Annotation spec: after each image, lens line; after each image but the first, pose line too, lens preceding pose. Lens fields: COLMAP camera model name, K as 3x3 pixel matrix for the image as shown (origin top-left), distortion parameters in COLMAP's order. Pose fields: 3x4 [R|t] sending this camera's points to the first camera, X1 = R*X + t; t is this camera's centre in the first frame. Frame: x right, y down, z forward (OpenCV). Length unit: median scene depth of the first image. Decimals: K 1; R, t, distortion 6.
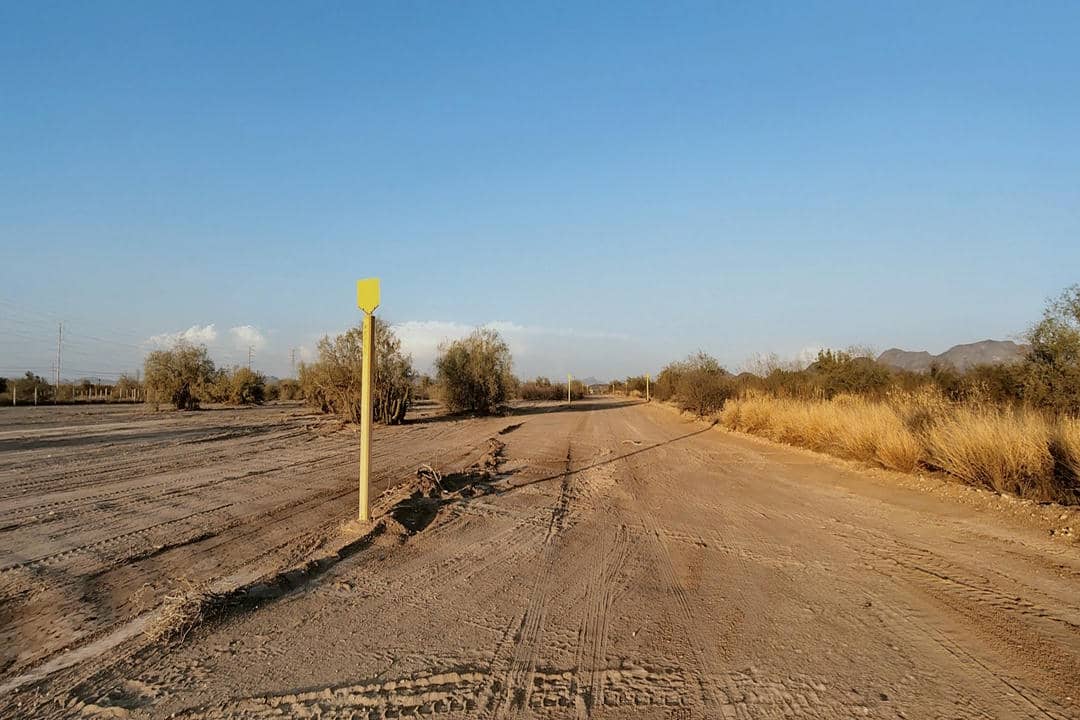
lens RADIAL K [[490.2, 0, 540.0], [0, 490.2, 380.1], [0, 0, 1]] dist [-0.010974, 0.004689]
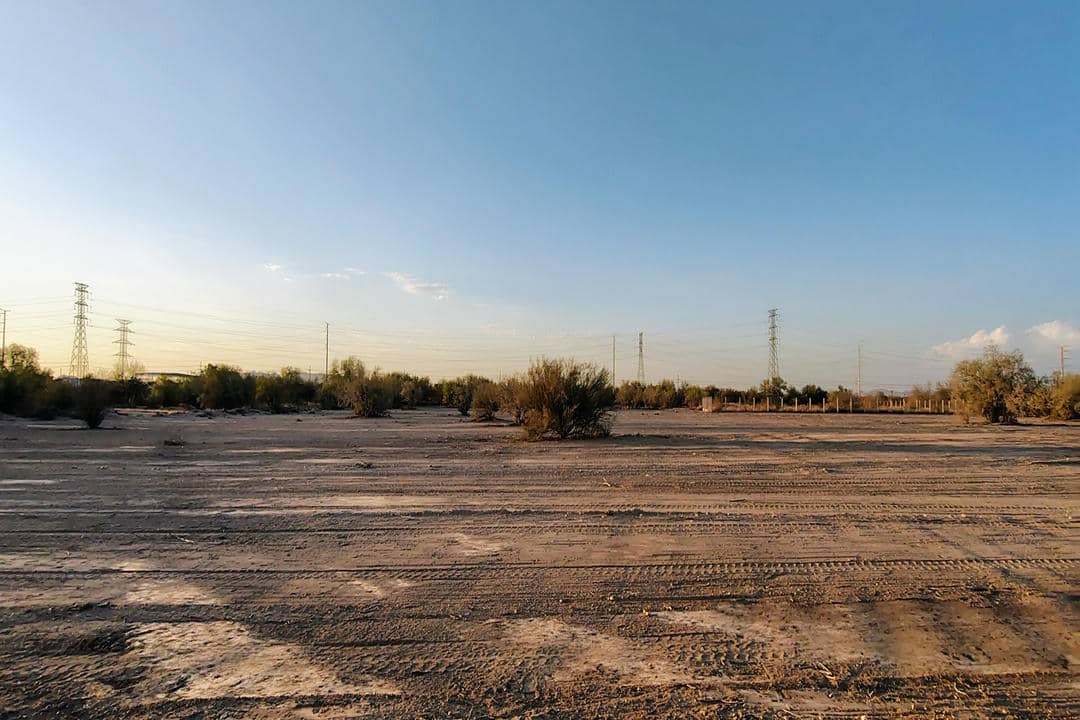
lens RADIAL K [[493.5, 0, 538.3], [0, 493.5, 397.9], [0, 0, 1]] dist [-0.007157, 0.001510]
pose [[0.212834, 0.002389, -0.977085, -0.128286], [0.011283, 0.999924, 0.004903, -0.007086], [0.977023, -0.012068, 0.212791, -0.158797]]
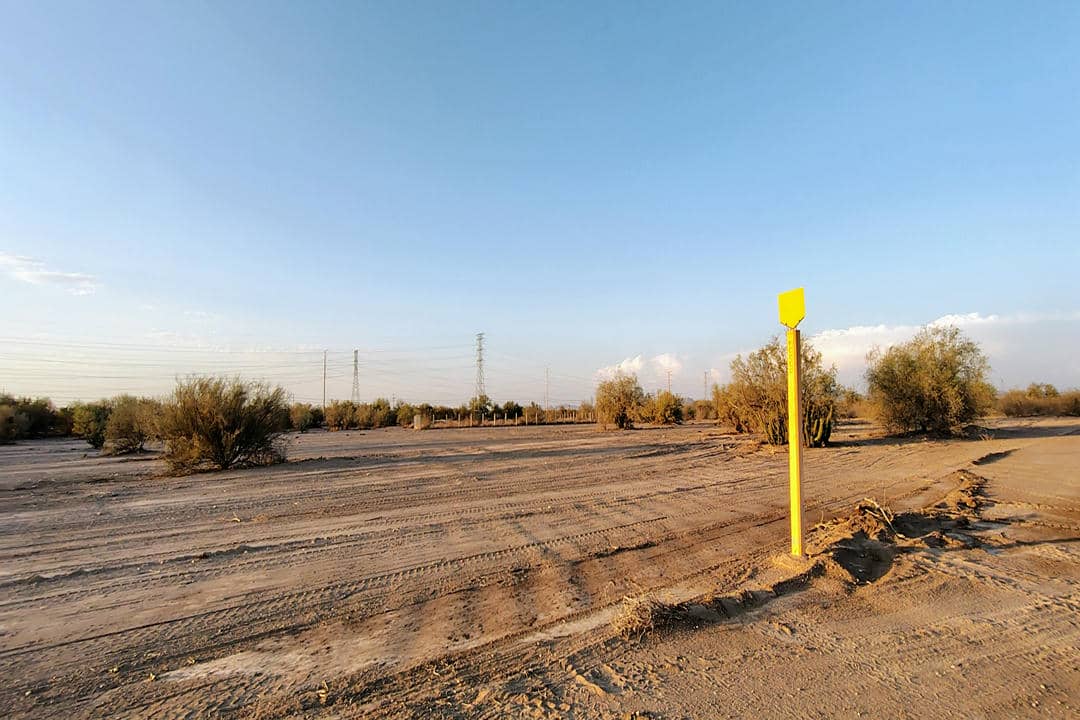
lens RADIAL K [[490.2, 0, 540.0], [0, 490.2, 380.1], [0, 0, 1]] dist [-0.010974, 0.004689]
pose [[0.699874, -0.065448, -0.711262, -0.026008], [0.037596, 0.997788, -0.054820, -0.005691], [0.713276, 0.011626, 0.700787, 0.020598]]
